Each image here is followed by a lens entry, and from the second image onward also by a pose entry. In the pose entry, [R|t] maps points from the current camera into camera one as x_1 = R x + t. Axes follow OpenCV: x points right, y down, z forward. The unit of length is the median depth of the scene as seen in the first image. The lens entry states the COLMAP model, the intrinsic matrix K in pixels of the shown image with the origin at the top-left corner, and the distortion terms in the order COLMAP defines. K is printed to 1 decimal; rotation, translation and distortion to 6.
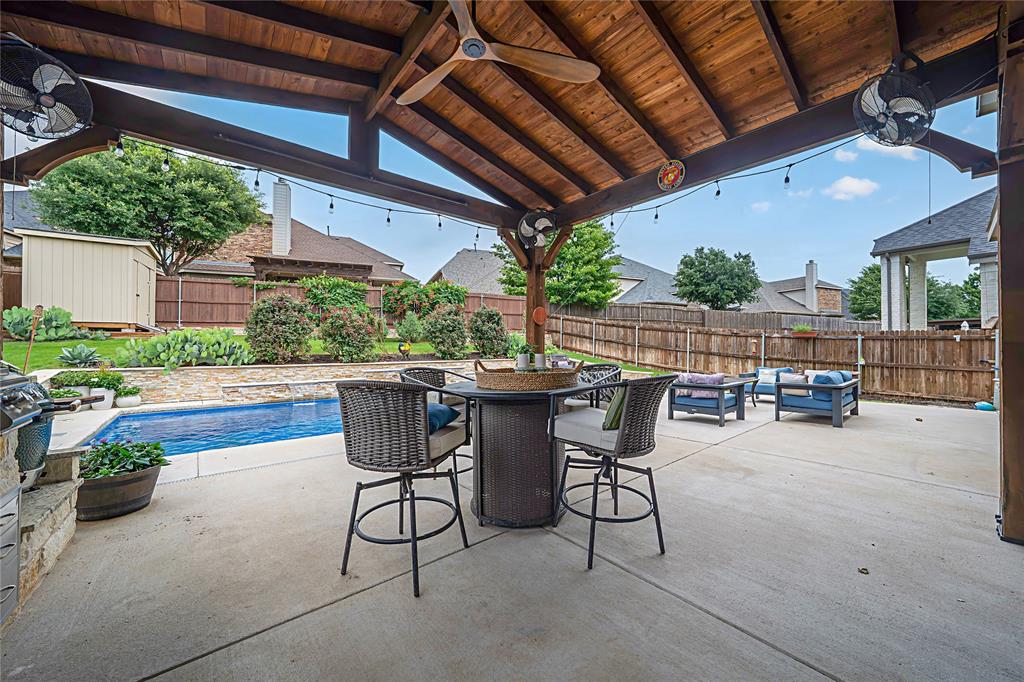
lens RADIAL K [[372.2, 0, 512.0], [0, 372.2, 341.0], [0, 0, 1]] dist [-0.019384, 0.000021]
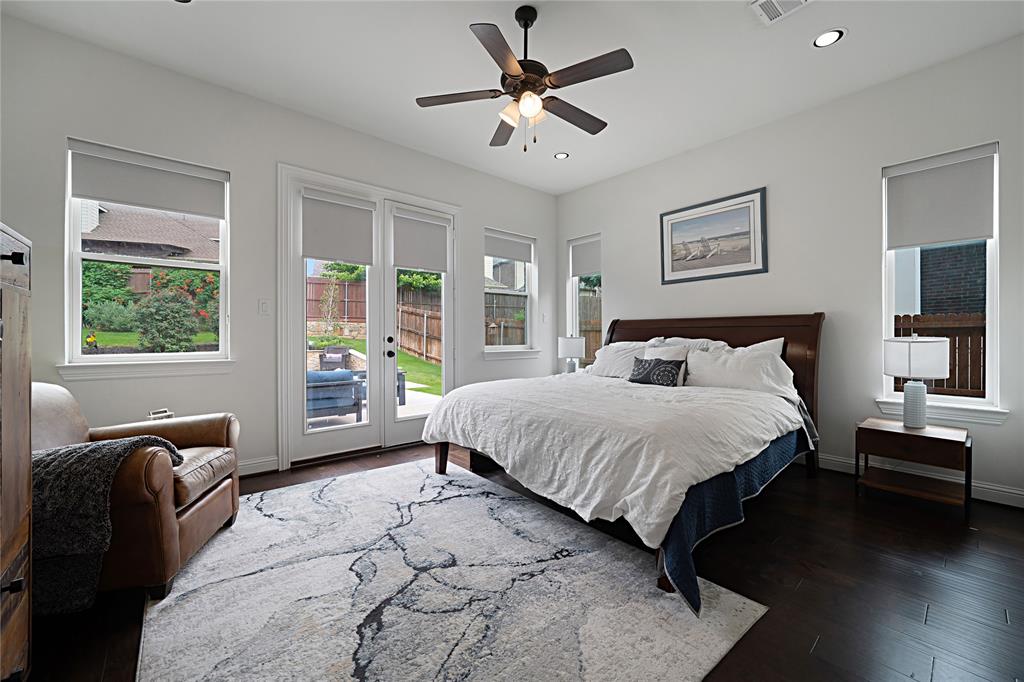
lens RADIAL K [[412.4, 0, 514.7], [0, 412.4, 336.0], [0, 0, 1]] dist [-0.002154, -0.000313]
pose [[0.999915, -0.000392, 0.013063, 0.511248], [0.000188, 0.999878, 0.015644, -0.003232], [-0.013068, -0.015640, 0.999792, 0.018649]]
